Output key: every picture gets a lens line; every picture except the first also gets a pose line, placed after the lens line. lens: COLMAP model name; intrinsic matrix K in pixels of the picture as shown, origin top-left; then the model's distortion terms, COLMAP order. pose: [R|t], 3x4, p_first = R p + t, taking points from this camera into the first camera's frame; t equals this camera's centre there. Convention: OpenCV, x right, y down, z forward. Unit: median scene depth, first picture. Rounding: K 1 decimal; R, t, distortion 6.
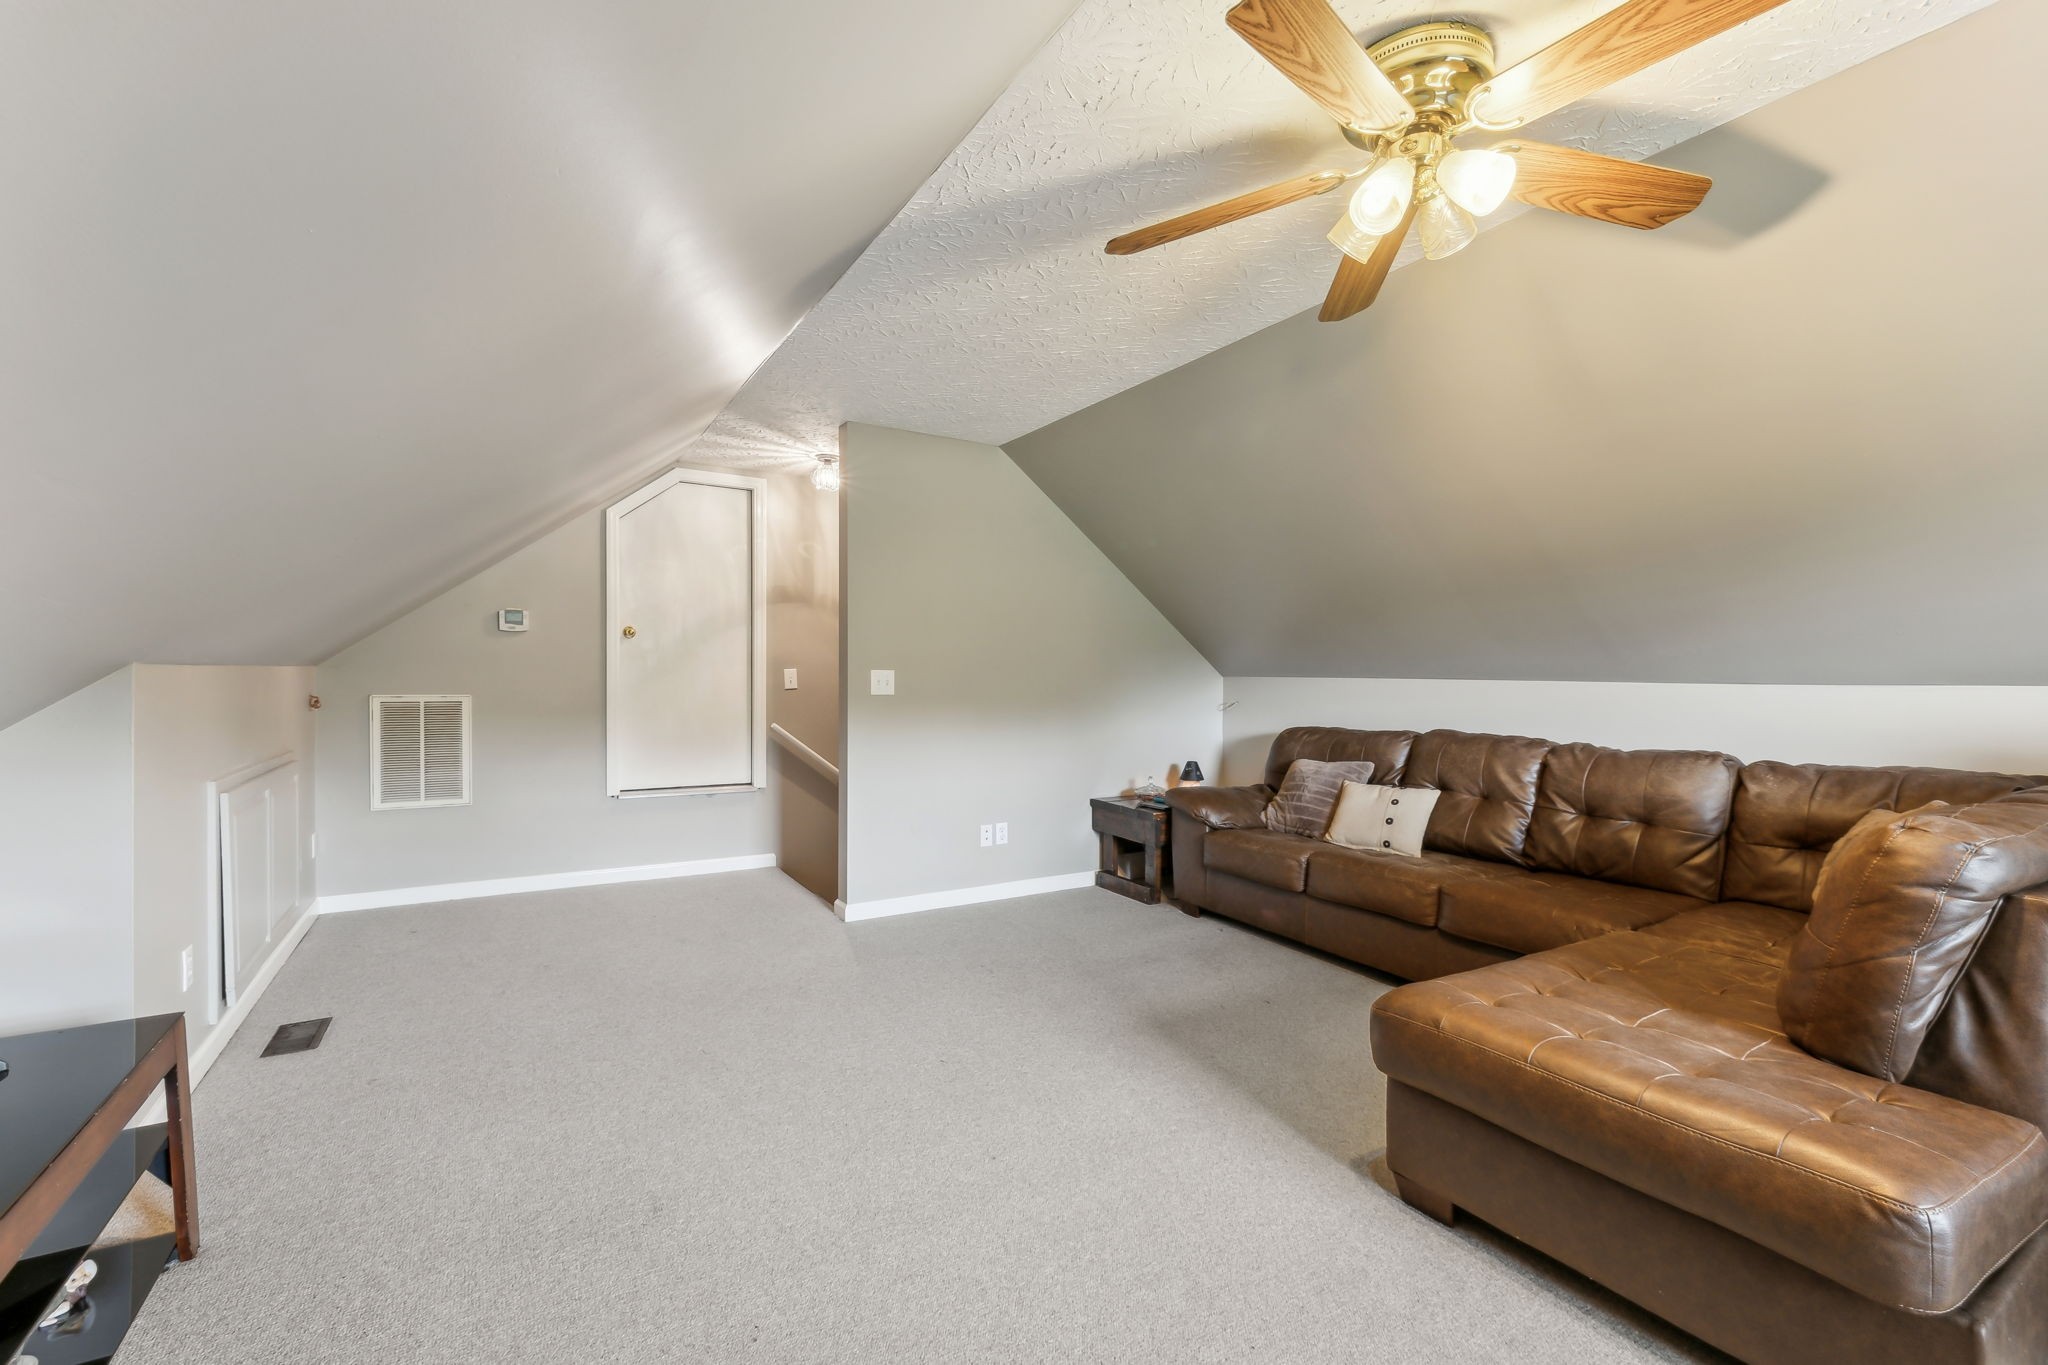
lens RADIAL K [[859.1, 0, 1030.4], [0, 859.1, 690.4], [0, 0, 1]] dist [0.001395, -0.000729]
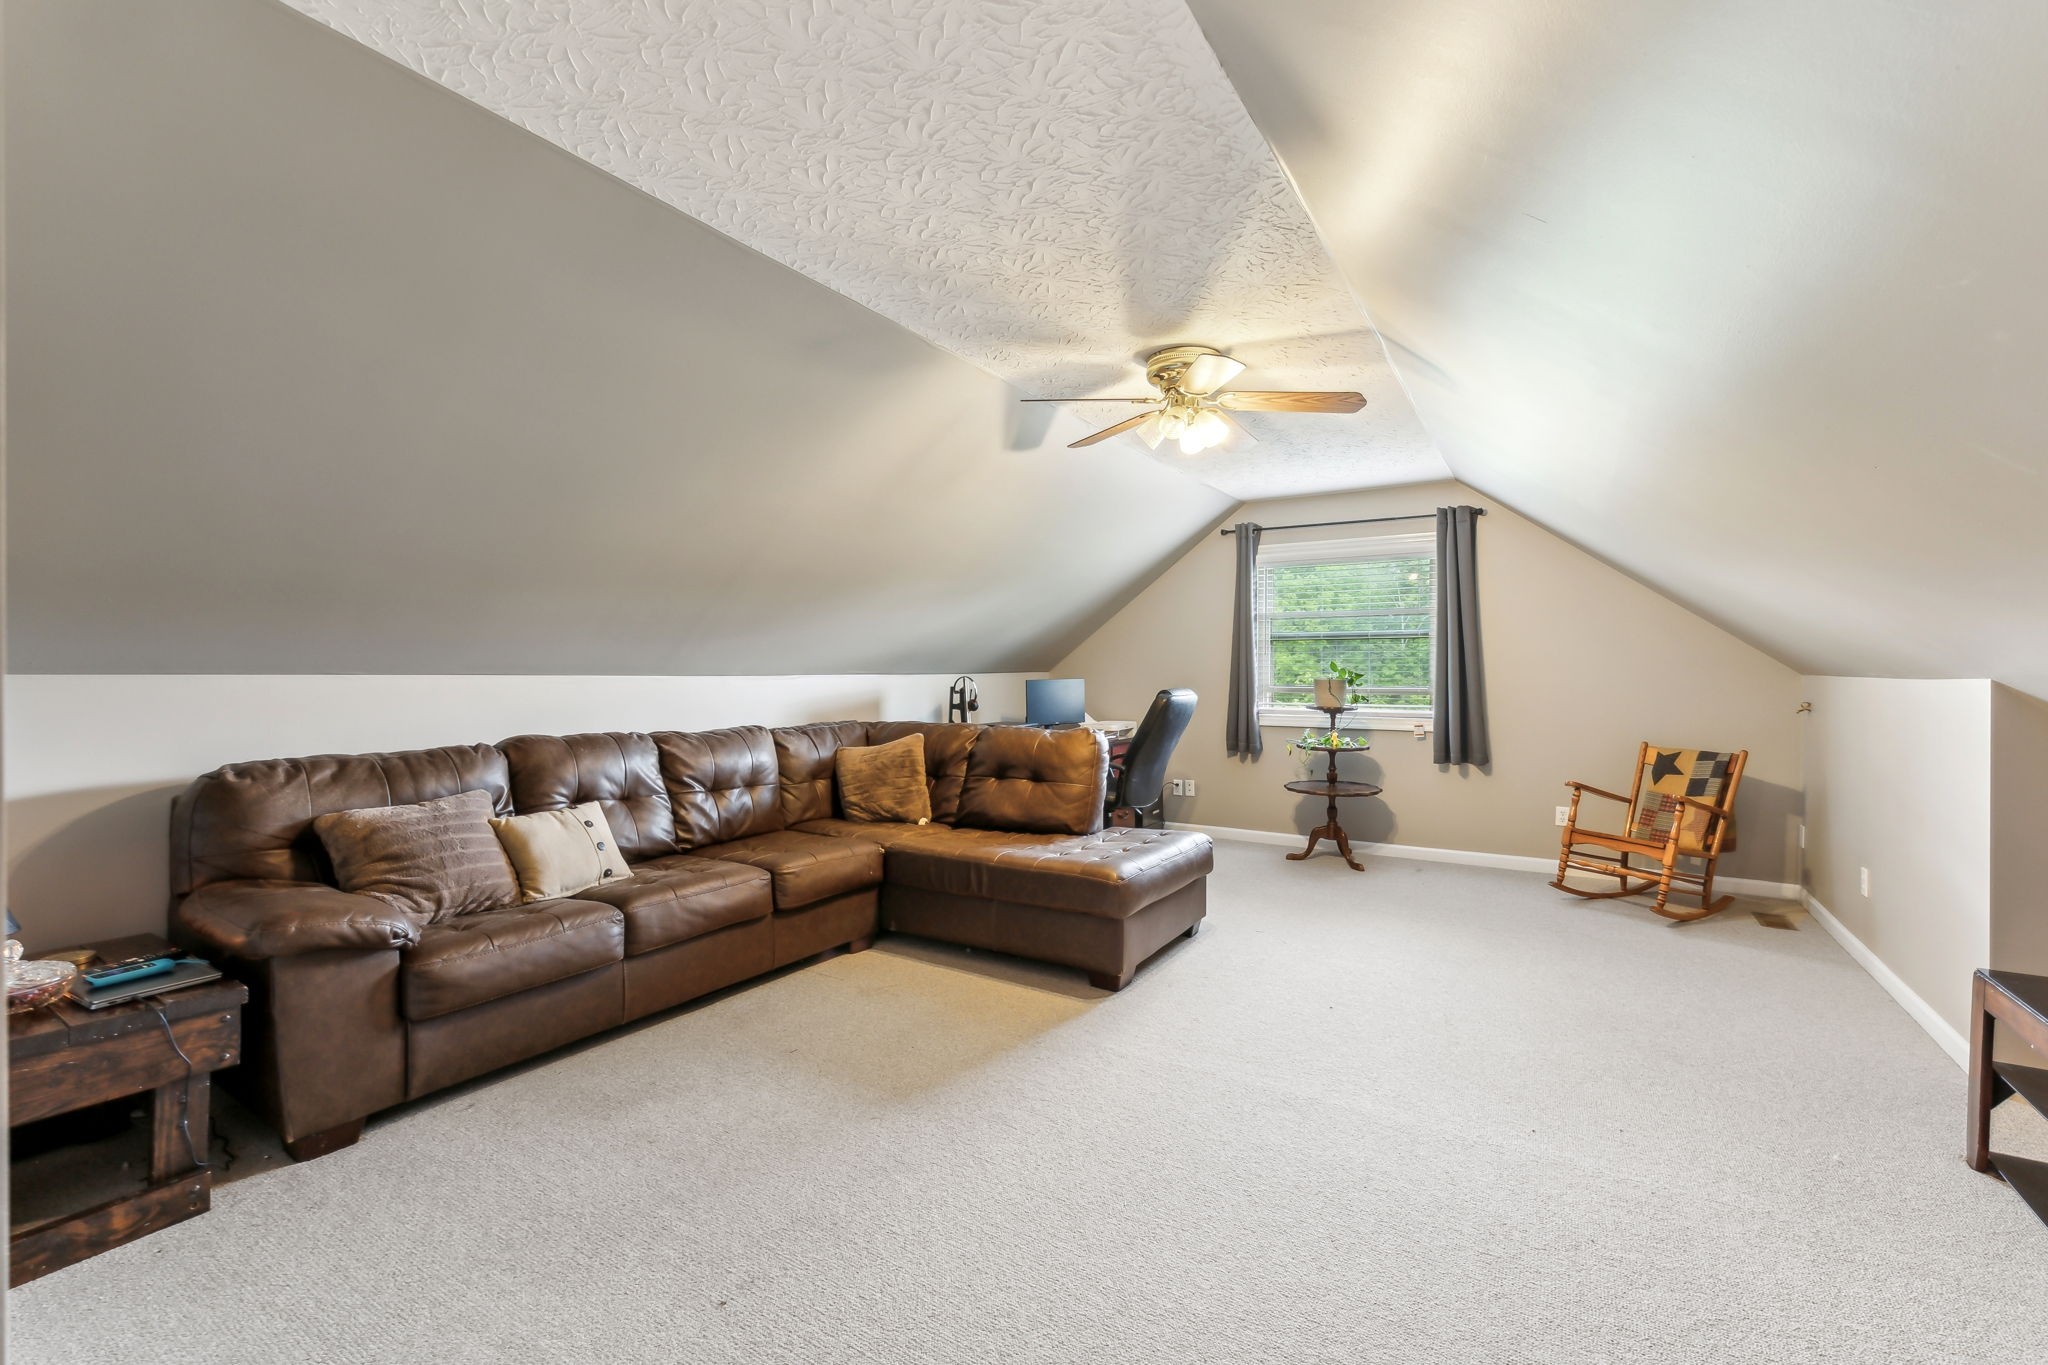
lens RADIAL K [[859.1, 0, 1030.7], [0, 859.1, 677.5], [0, 0, 1]] dist [0.001395, -0.000729]
pose [[-0.484291, -0.004533, 0.874895, -0.520990], [-0.004248, 0.999987, 0.002830, -0.011813], [-0.874896, -0.002346, -0.484304, 1.077381]]
